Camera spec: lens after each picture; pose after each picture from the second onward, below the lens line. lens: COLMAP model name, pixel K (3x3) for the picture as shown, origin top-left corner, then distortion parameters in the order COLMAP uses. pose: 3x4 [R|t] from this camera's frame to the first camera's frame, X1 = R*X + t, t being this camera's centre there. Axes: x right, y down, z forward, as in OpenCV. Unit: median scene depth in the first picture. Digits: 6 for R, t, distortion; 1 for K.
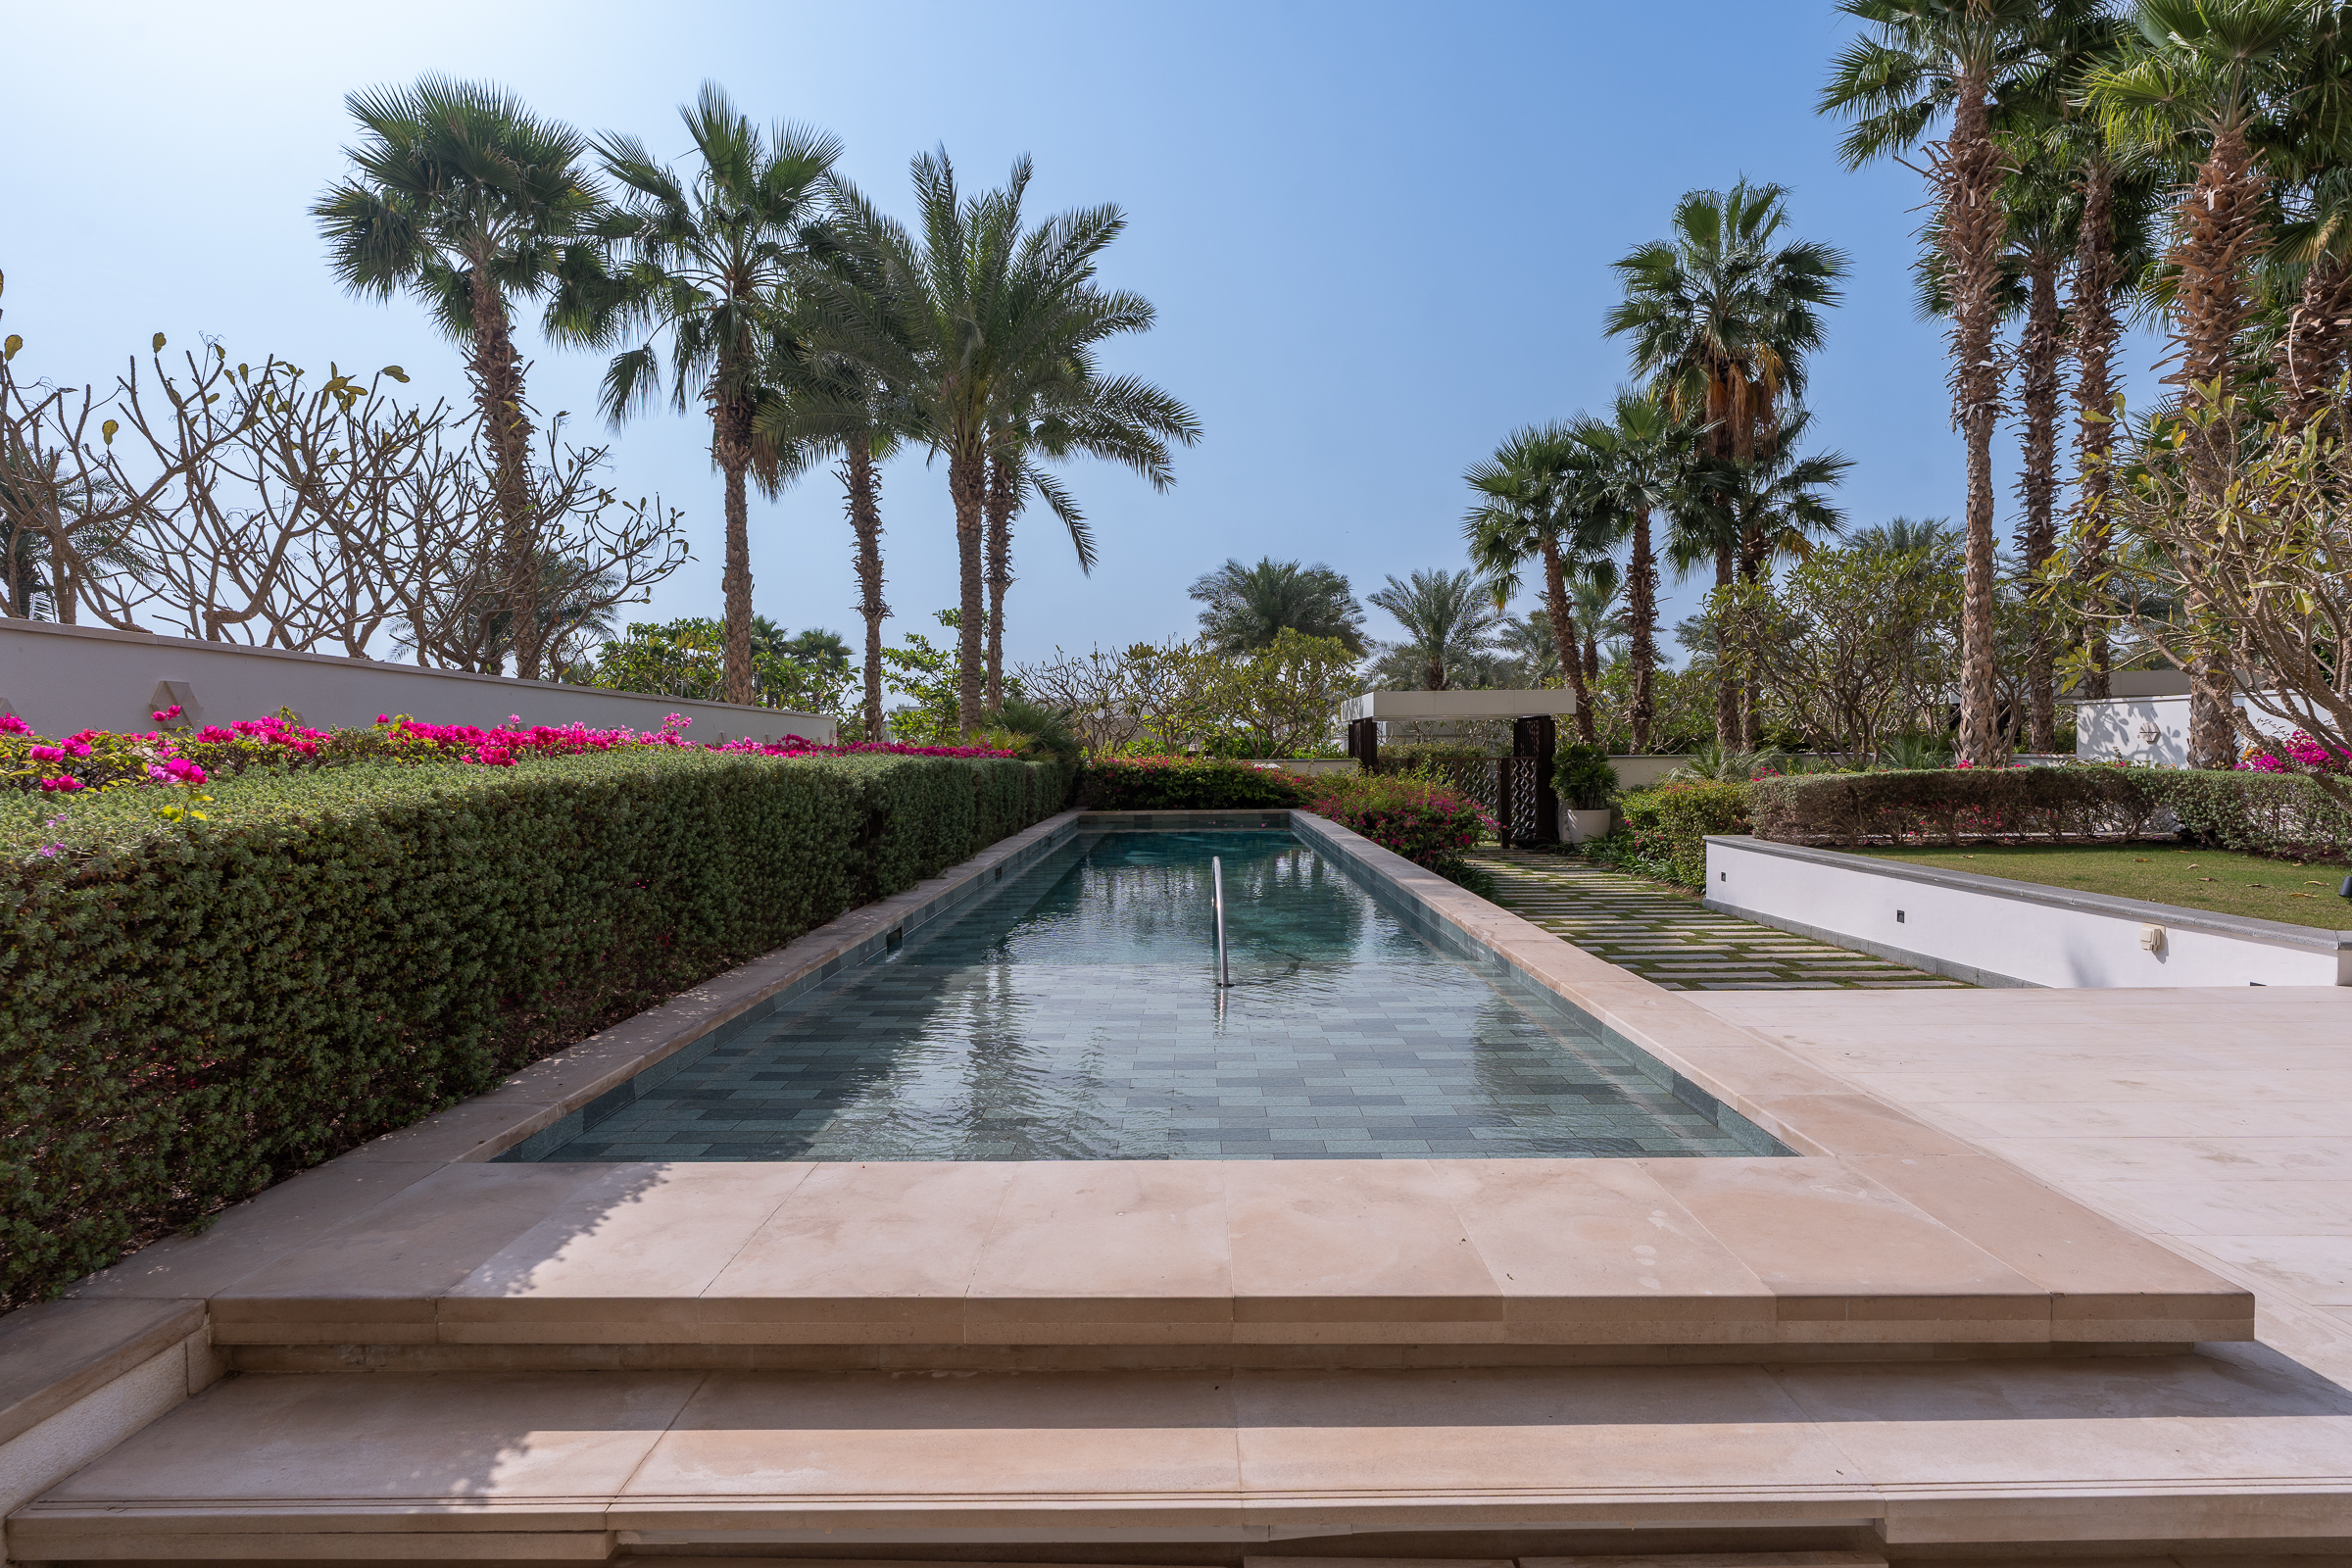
lens RADIAL K [[1073.4, 0, 1162.8], [0, 1073.4, 763.6], [0, 0, 1]] dist [-0.003812, 0.001011]
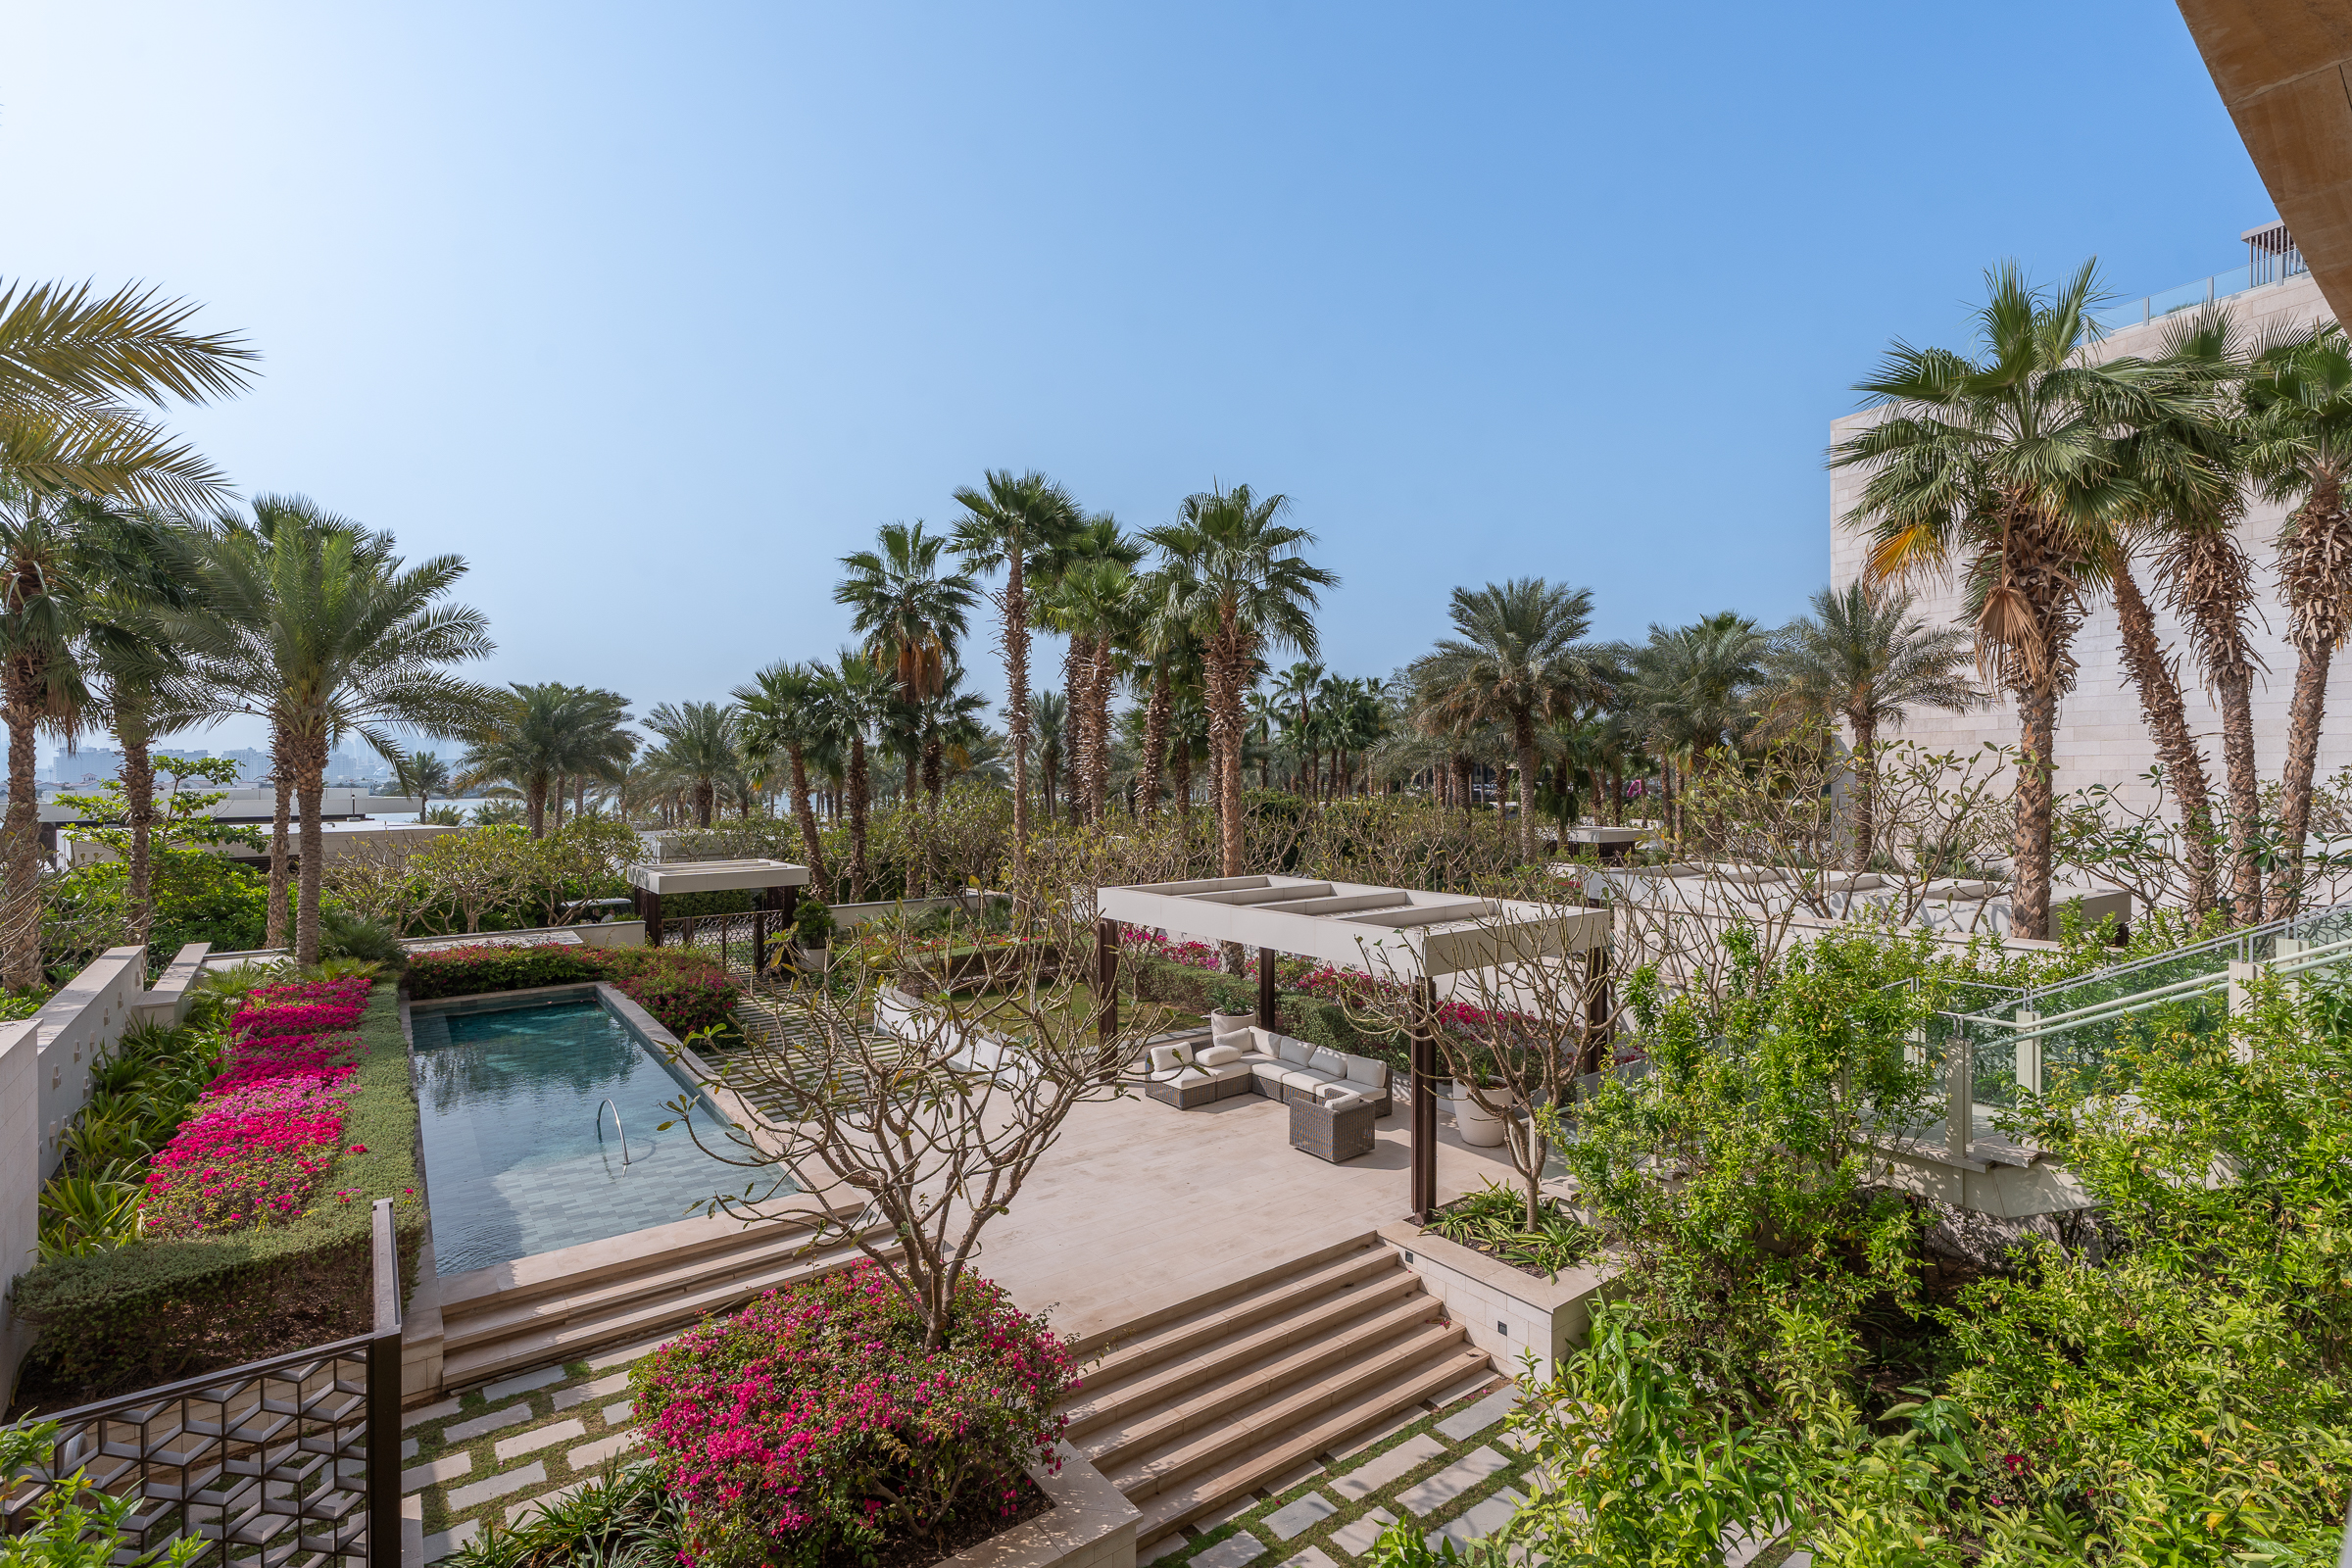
lens RADIAL K [[1073.4, 0, 1190.0], [0, 1073.4, 770.5], [0, 0, 1]] dist [-0.003812, 0.001011]
pose [[0.779591, 0.012574, 0.626162, -0.117343], [0.001490, 0.999758, -0.021931, -0.152965], [-0.626287, 0.018030, 0.779384, -0.433131]]
